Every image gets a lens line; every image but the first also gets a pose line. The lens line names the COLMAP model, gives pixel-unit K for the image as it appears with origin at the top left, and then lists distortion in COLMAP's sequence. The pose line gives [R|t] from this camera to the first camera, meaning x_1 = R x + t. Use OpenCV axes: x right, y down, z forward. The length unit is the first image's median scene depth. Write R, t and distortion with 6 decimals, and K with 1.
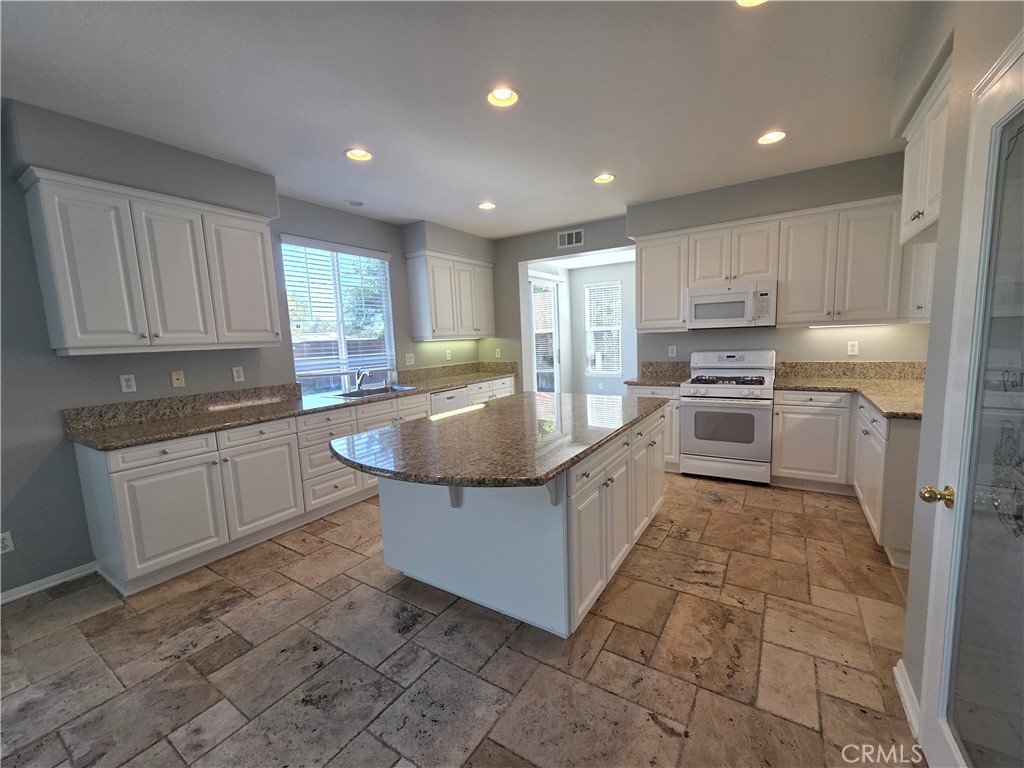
lens RADIAL K [[416.4, 0, 520.5], [0, 416.4, 389.9], [0, 0, 1]] dist [0.002928, 0.000521]
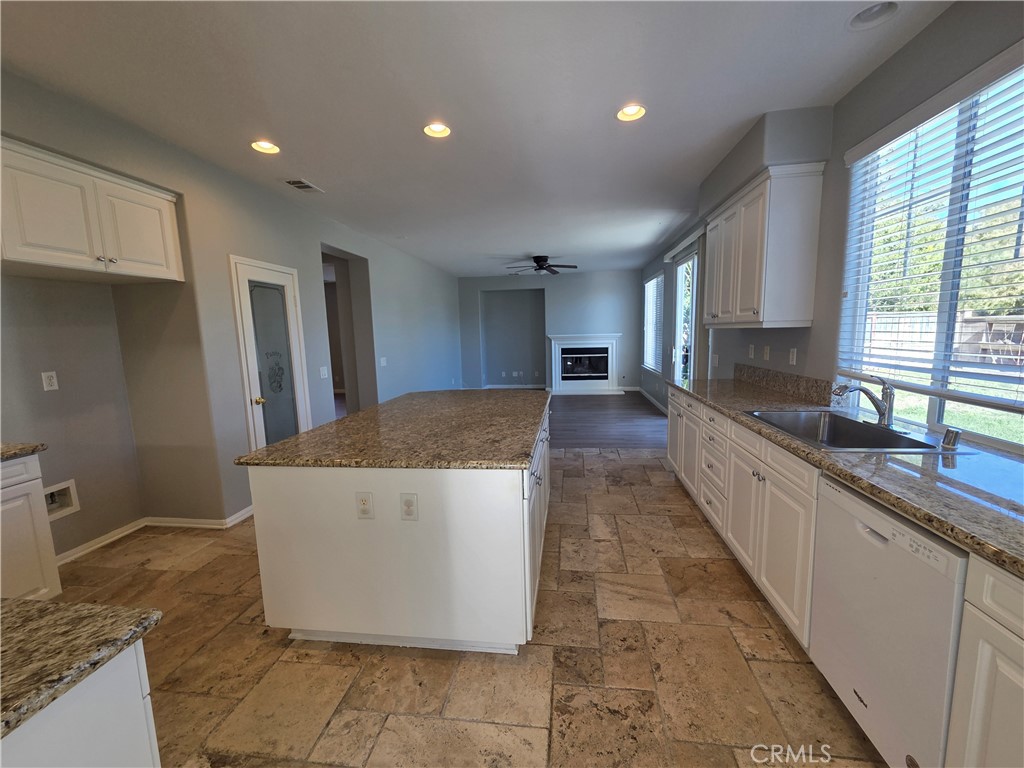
lens RADIAL K [[416.4, 0, 515.0], [0, 416.4, 386.3], [0, 0, 1]] dist [0.002928, 0.000521]
pose [[-0.905077, 0.114466, -0.409552, 0.251452], [0.004585, 0.965662, 0.259761, -0.239351], [0.425223, 0.233226, -0.874523, 1.774839]]
